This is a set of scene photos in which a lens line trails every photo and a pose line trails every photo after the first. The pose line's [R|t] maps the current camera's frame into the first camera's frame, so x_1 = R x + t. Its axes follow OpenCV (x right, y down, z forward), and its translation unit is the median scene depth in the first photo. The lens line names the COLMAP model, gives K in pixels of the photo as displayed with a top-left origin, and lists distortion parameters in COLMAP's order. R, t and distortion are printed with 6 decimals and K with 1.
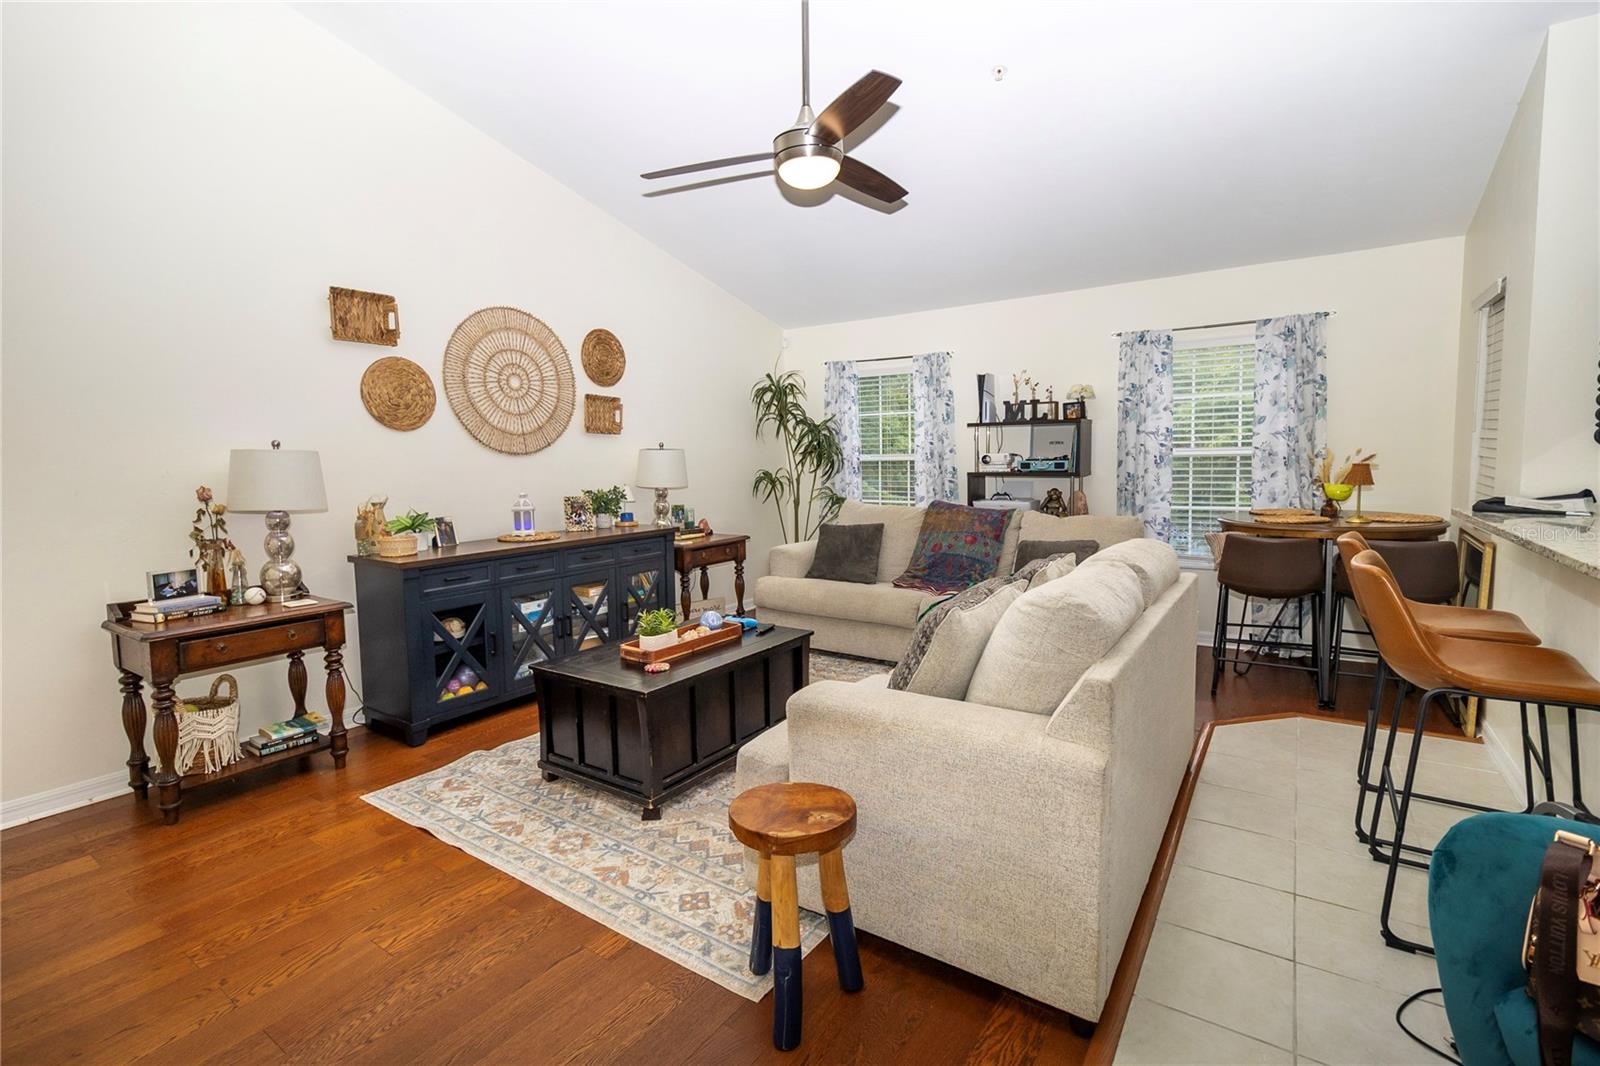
lens RADIAL K [[738.9, 0, 806.5], [0, 738.9, 525.9], [0, 0, 1]] dist [-0.003058, -0.000347]
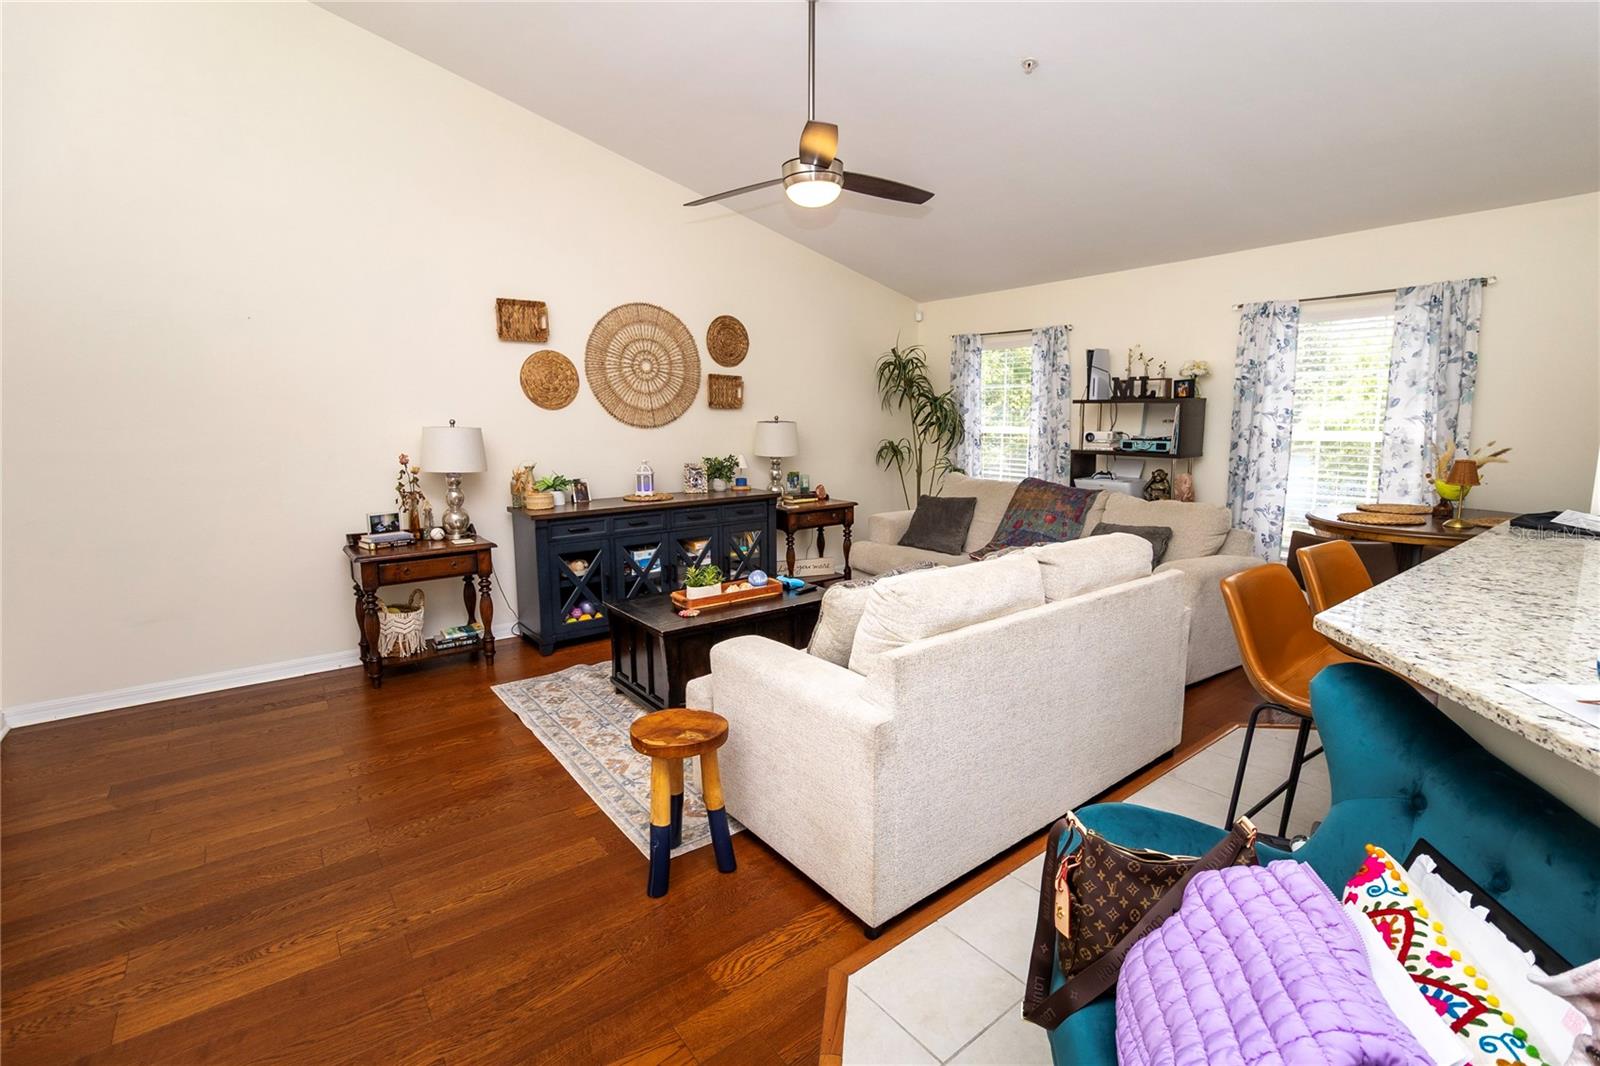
lens RADIAL K [[738.9, 0, 810.3], [0, 738.9, 523.4], [0, 0, 1]] dist [-0.003058, -0.000347]
pose [[0.951679, 0.057761, -0.301614, 0.232818], [-0.039697, 0.997050, 0.065687, -0.030634], [0.304519, -0.050540, 0.951164, -0.066588]]
